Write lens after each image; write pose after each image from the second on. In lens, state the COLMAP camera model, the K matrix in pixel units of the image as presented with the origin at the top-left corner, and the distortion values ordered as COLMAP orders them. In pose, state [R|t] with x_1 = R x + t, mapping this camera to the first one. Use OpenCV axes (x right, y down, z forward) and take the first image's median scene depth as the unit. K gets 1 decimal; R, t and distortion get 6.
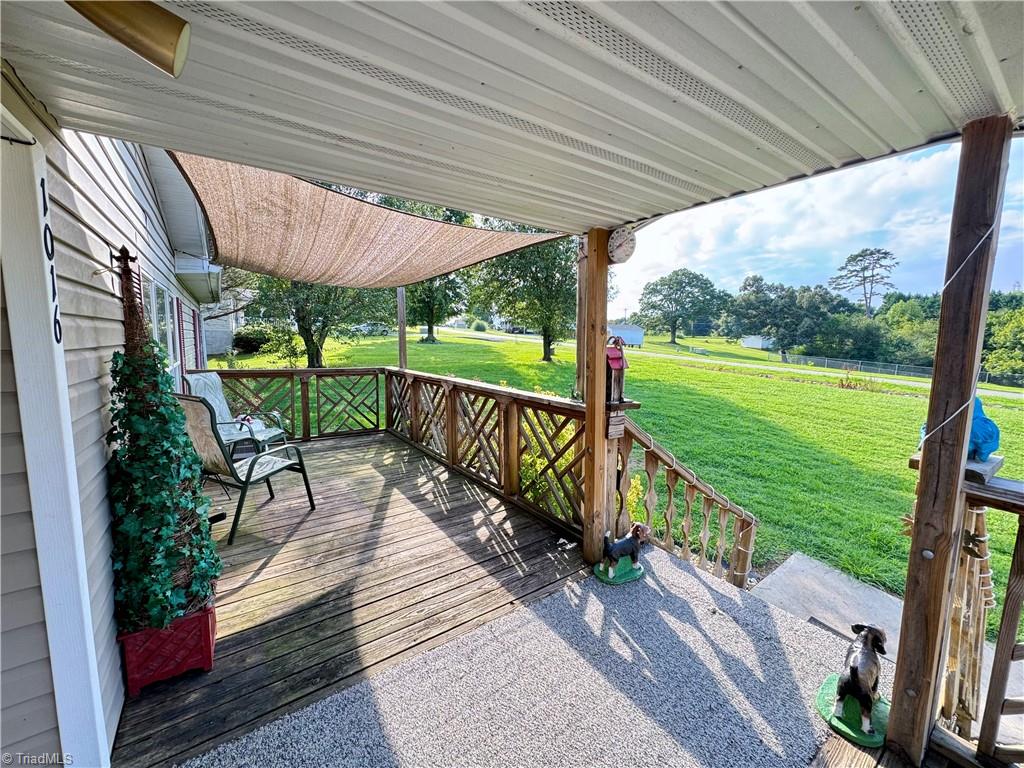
lens RADIAL K [[406.6, 0, 512.0], [0, 406.6, 384.0], [0, 0, 1]] dist [-0.000168, 0.000218]
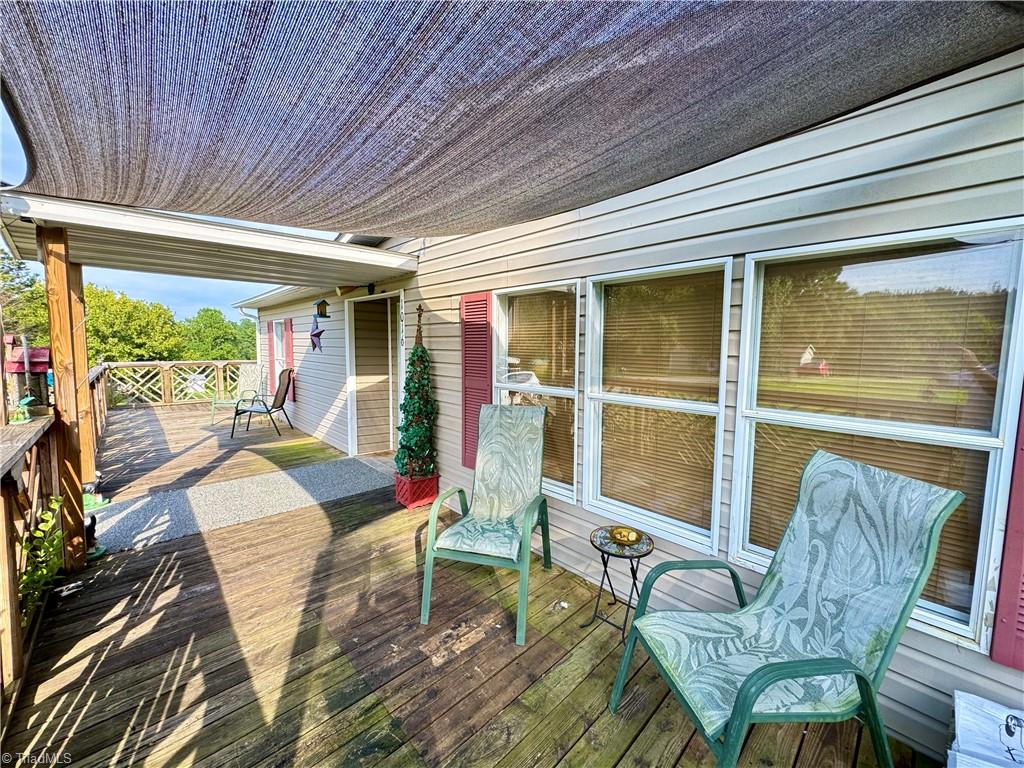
lens RADIAL K [[406.6, 0, 512.0], [0, 406.6, 384.0], [0, 0, 1]] dist [-0.000168, 0.000218]
pose [[-0.989659, -0.008076, -0.143212, -0.586318], [-0.036969, 0.979045, 0.200260, -0.194946], [0.138594, 0.203483, -0.969219, 1.712341]]
